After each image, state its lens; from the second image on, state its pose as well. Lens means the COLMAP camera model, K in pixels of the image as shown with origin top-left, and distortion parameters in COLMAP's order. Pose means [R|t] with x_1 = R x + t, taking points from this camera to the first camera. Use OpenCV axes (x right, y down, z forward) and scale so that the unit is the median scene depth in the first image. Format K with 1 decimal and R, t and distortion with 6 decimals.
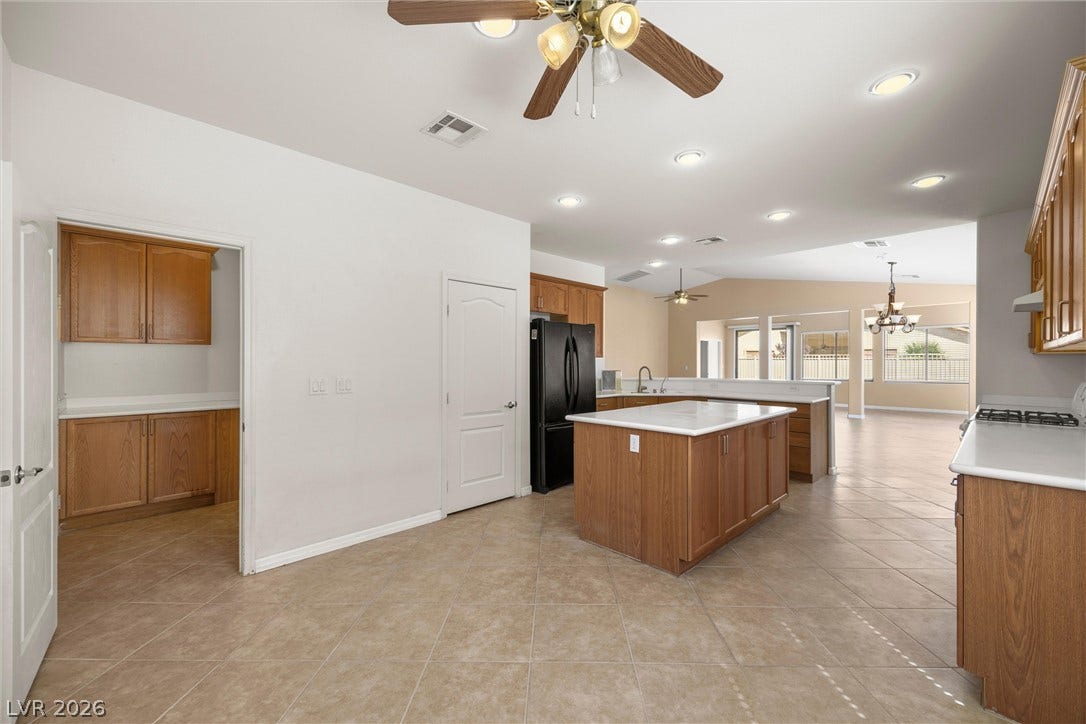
lens RADIAL K [[424.2, 0, 543.0], [0, 424.2, 362.0], [0, 0, 1]] dist [0.000867, 0.000059]
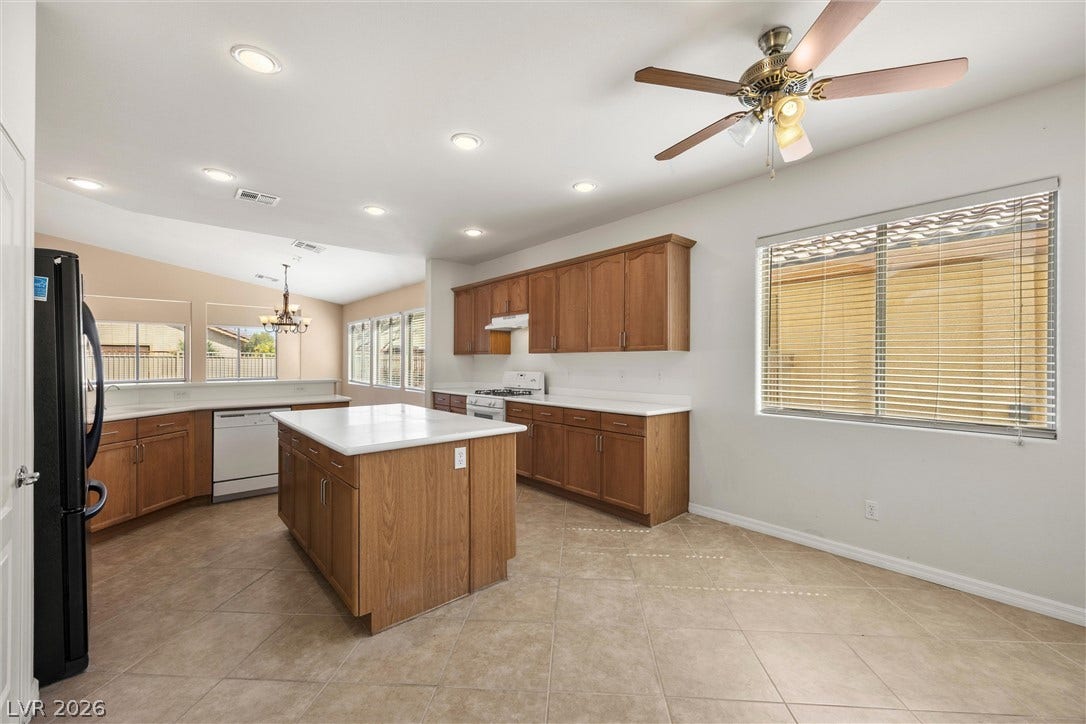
lens RADIAL K [[445.3, 0, 543.0], [0, 445.3, 362.0], [0, 0, 1]] dist [0.014779, 0.000258]
pose [[0.050420, -0.004151, 0.998719, -1.083046], [0.001520, 0.999991, 0.004080, 0.002278], [-0.998727, 0.001312, 0.050426, 1.333862]]
